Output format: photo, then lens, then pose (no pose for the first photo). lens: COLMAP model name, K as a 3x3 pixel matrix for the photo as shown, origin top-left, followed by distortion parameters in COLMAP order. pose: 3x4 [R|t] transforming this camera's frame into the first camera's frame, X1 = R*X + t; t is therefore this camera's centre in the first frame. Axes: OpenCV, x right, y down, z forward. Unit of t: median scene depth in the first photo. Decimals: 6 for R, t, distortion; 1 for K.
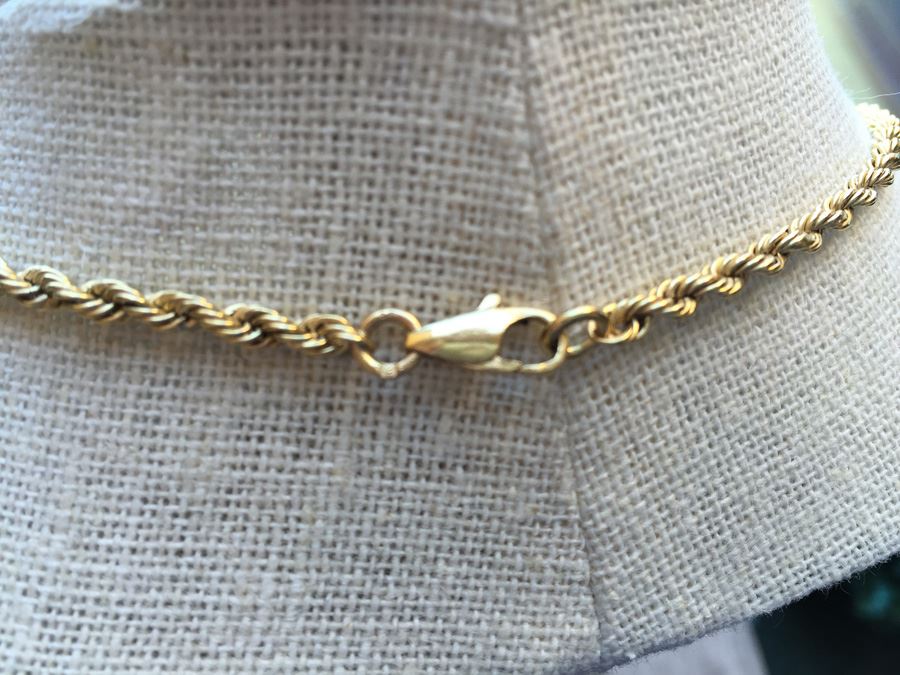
lens RADIAL K [[822.8, 0, 449.8], [0, 822.8, 335.9], [0, 0, 1]] dist [0.031913, -0.121831]
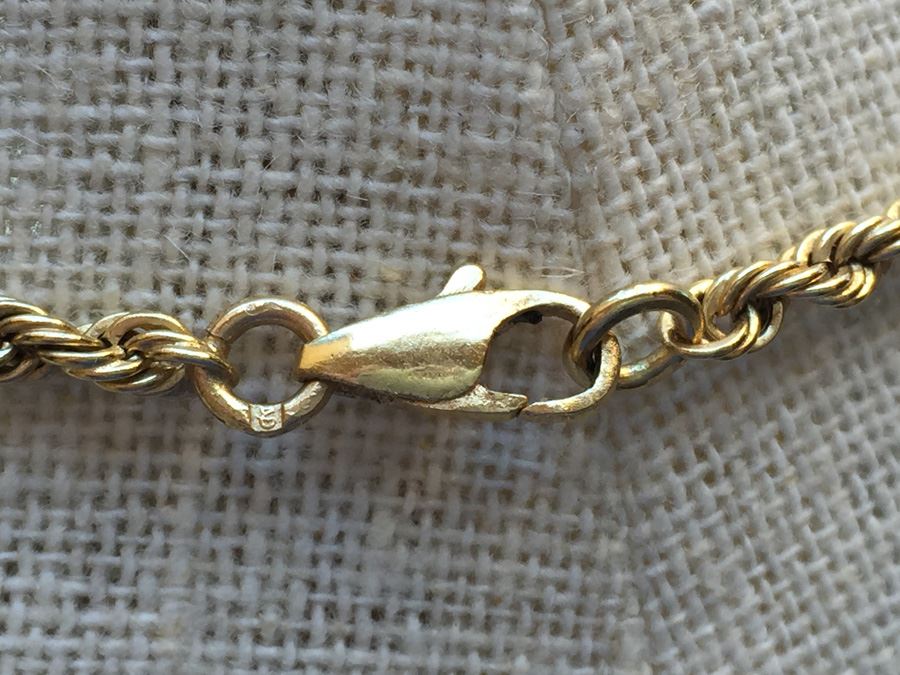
lens RADIAL K [[2131.8, 0, 447.7], [0, 2131.8, 337.1], [0, 0, 1]] dist [-0.000988, 0.000000]
pose [[0.999312, -0.025375, 0.027039, 0.002351], [0.026675, 0.998448, -0.048878, 0.055729], [-0.025757, 0.049566, 0.998439, -0.294276]]
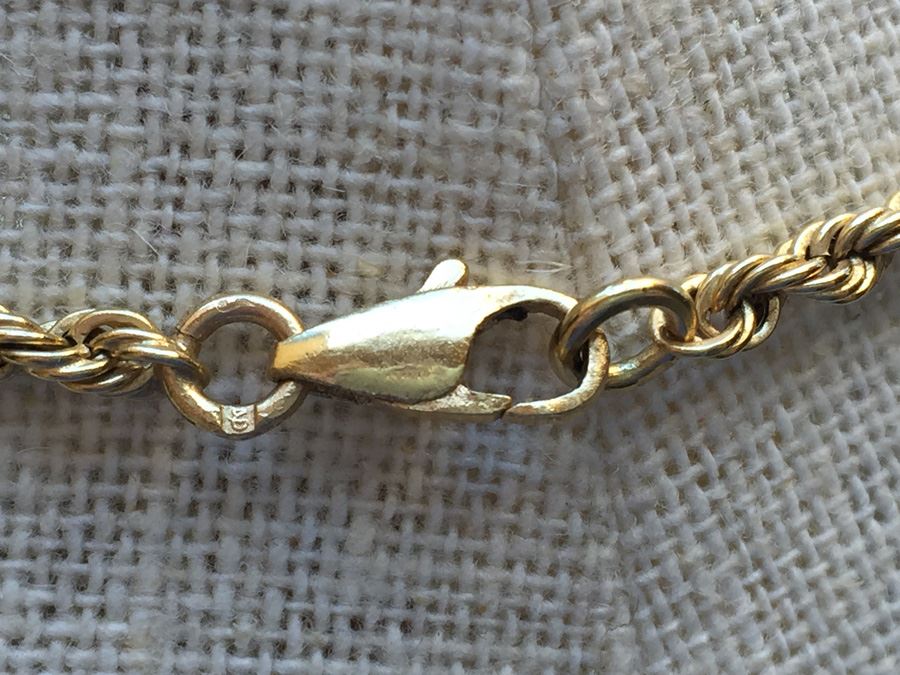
lens RADIAL K [[2131.8, 0, 450.8], [0, 2131.8, 337.3], [0, 0, 1]] dist [-0.000988, 0.000000]
pose [[0.999352, -0.026587, 0.024277, 0.019730], [0.027642, 0.998639, -0.044232, 0.049297], [-0.023068, 0.044875, 0.998726, -0.240789]]
